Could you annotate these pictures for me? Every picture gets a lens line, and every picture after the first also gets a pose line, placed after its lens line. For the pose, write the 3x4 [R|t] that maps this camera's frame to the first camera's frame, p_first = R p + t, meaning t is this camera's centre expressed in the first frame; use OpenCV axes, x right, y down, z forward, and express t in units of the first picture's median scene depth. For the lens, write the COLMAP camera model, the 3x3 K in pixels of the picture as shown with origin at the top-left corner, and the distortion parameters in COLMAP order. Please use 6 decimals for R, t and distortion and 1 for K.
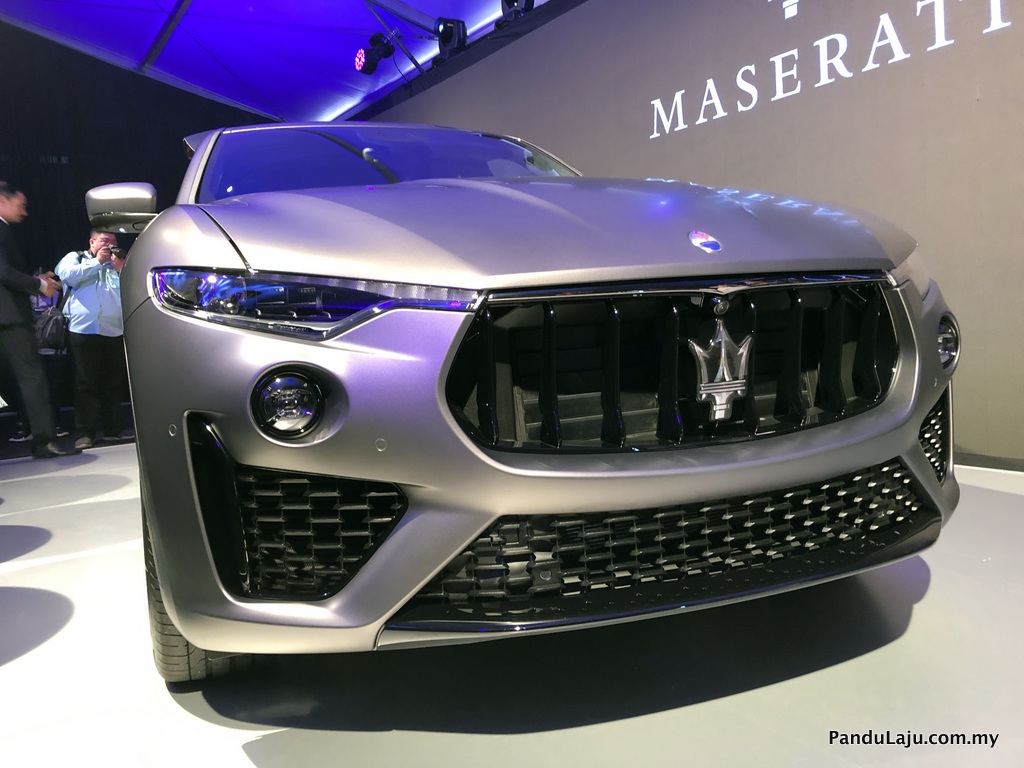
lens RADIAL K [[834.0, 0, 510.6], [0, 834.0, 375.8], [0, 0, 1]] dist [0.013478, 0.005730]
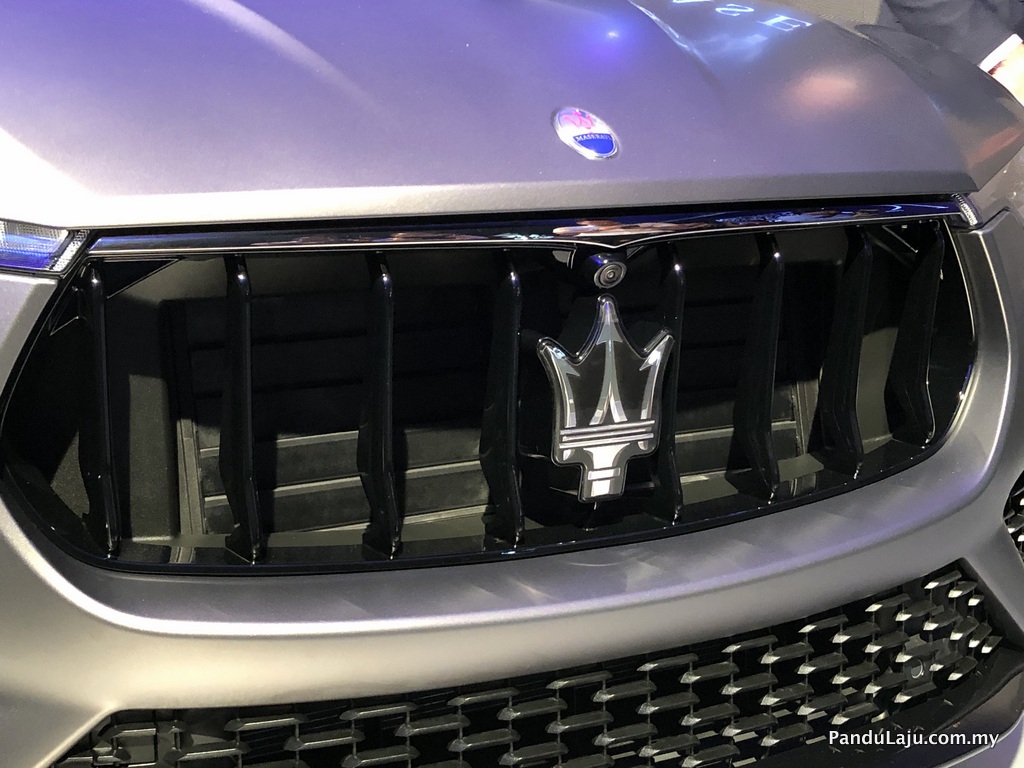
lens RADIAL K [[1425.4, 0, 514.6], [0, 1425.4, 385.4], [0, 0, 1]] dist [0.192445, -0.770260]
pose [[0.995930, 0.029287, 0.085245, 0.126180], [-0.036757, 0.995493, 0.087421, -0.086462], [-0.082300, -0.090198, 0.992517, 0.170590]]
